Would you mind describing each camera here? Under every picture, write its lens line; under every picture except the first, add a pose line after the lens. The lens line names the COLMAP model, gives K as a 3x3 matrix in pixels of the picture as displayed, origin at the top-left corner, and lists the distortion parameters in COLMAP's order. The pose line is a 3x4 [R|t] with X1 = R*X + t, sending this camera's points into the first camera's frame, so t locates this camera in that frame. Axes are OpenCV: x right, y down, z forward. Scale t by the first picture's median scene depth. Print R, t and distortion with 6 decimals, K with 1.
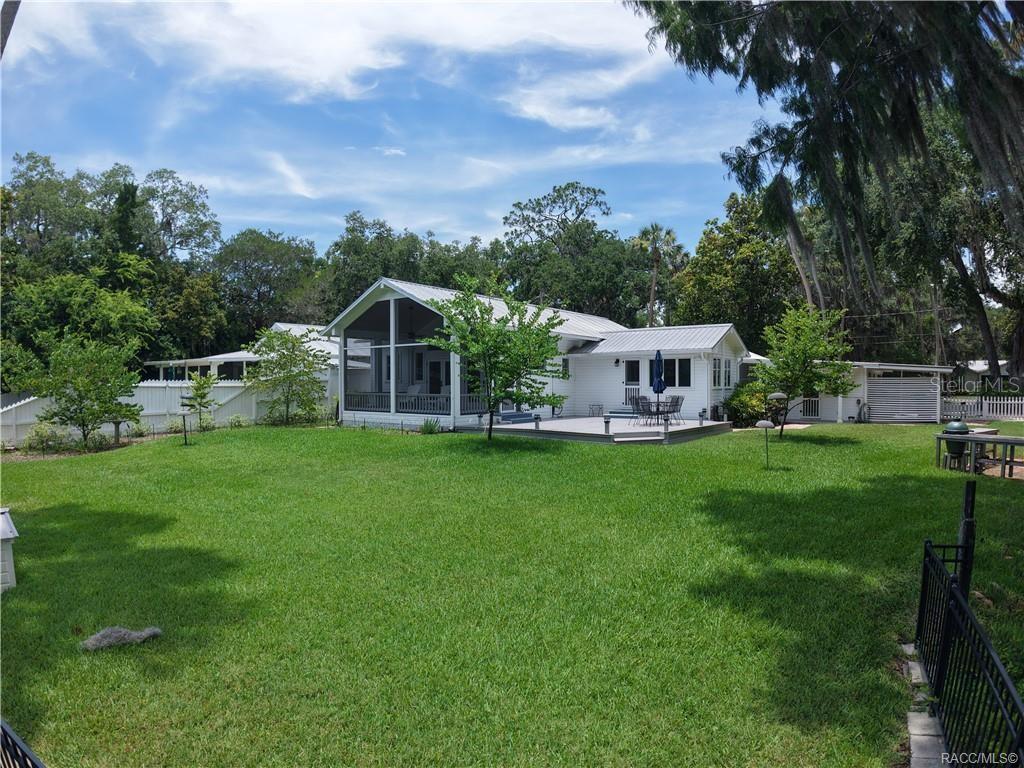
lens RADIAL K [[589.5, 0, 503.9], [0, 589.5, 387.2], [0, 0, 1]] dist [-0.157892, 0.002221]
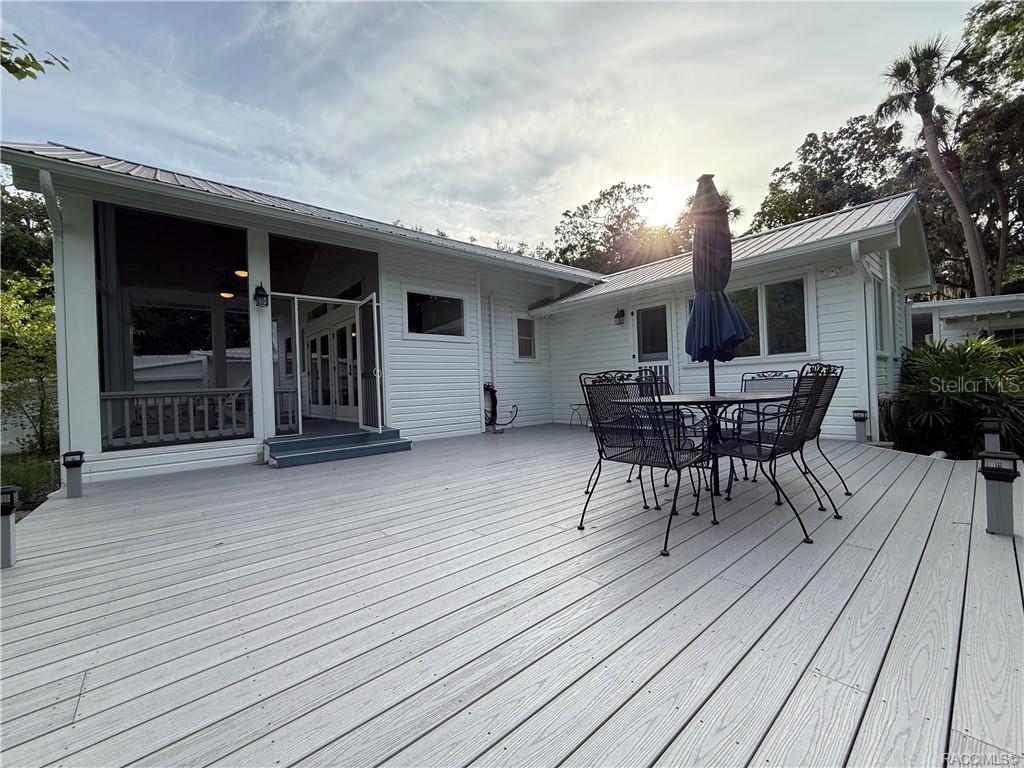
lens RADIAL K [[406.7, 0, 512.0], [0, 406.7, 384.0], [0, 0, 1]] dist [-0.000680, 0.000106]
pose [[0.979258, -0.036464, -0.199307, 0.066754], [0.035412, 0.999334, -0.008842, 0.005670], [0.199497, 0.001600, 0.979897, 0.253552]]
